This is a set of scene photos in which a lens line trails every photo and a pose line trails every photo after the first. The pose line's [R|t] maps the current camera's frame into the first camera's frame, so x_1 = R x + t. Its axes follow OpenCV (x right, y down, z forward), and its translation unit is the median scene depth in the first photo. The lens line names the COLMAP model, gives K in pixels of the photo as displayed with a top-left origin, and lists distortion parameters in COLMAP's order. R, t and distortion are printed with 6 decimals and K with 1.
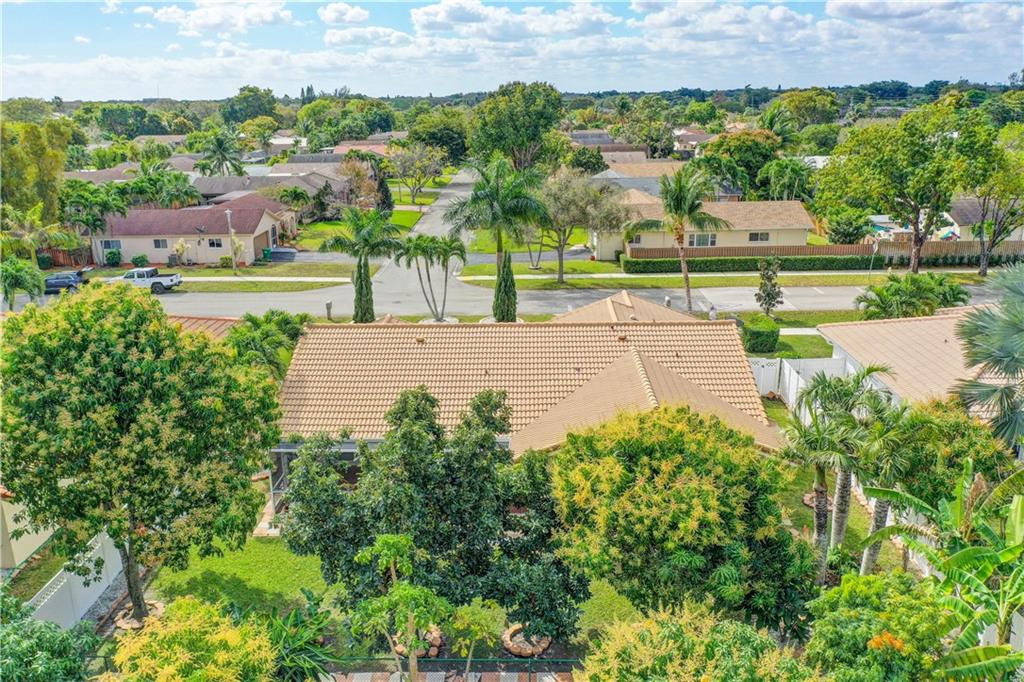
lens RADIAL K [[802.2, 0, 510.1], [0, 802.2, 343.9], [0, 0, 1]] dist [0.000244, -0.006291]
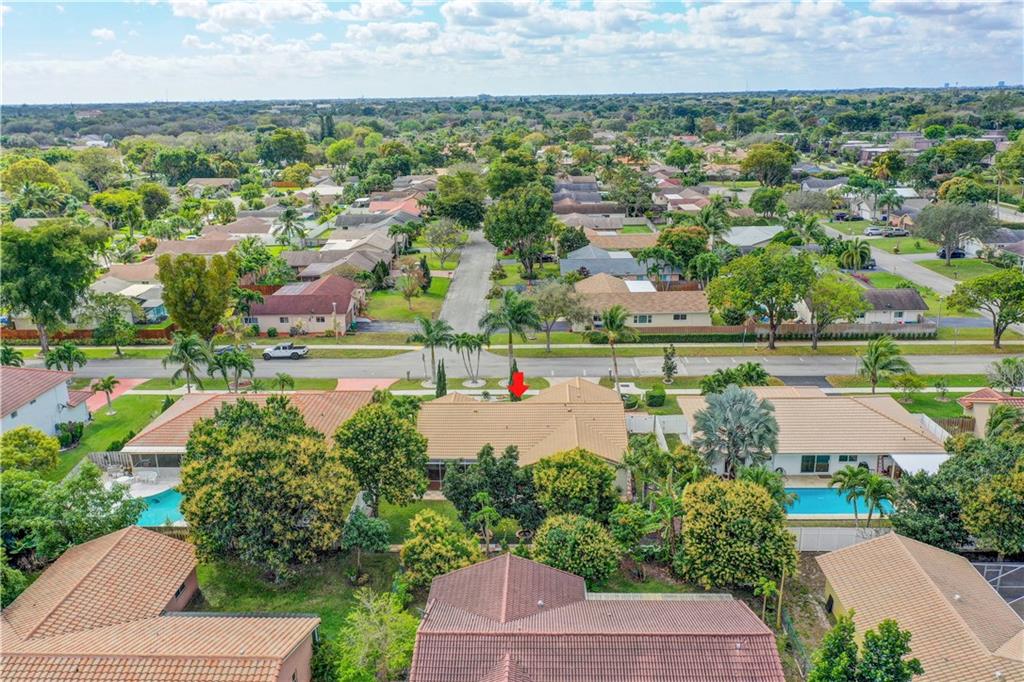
lens RADIAL K [[802.2, 0, 507.5], [0, 802.2, 343.9], [0, 0, 1]] dist [0.000244, -0.006291]
pose [[0.999976, 0.000703, -0.006871, -0.005755], [-0.000688, 0.999997, 0.002166, -0.086081], [0.006873, -0.002161, 0.999974, -0.522413]]
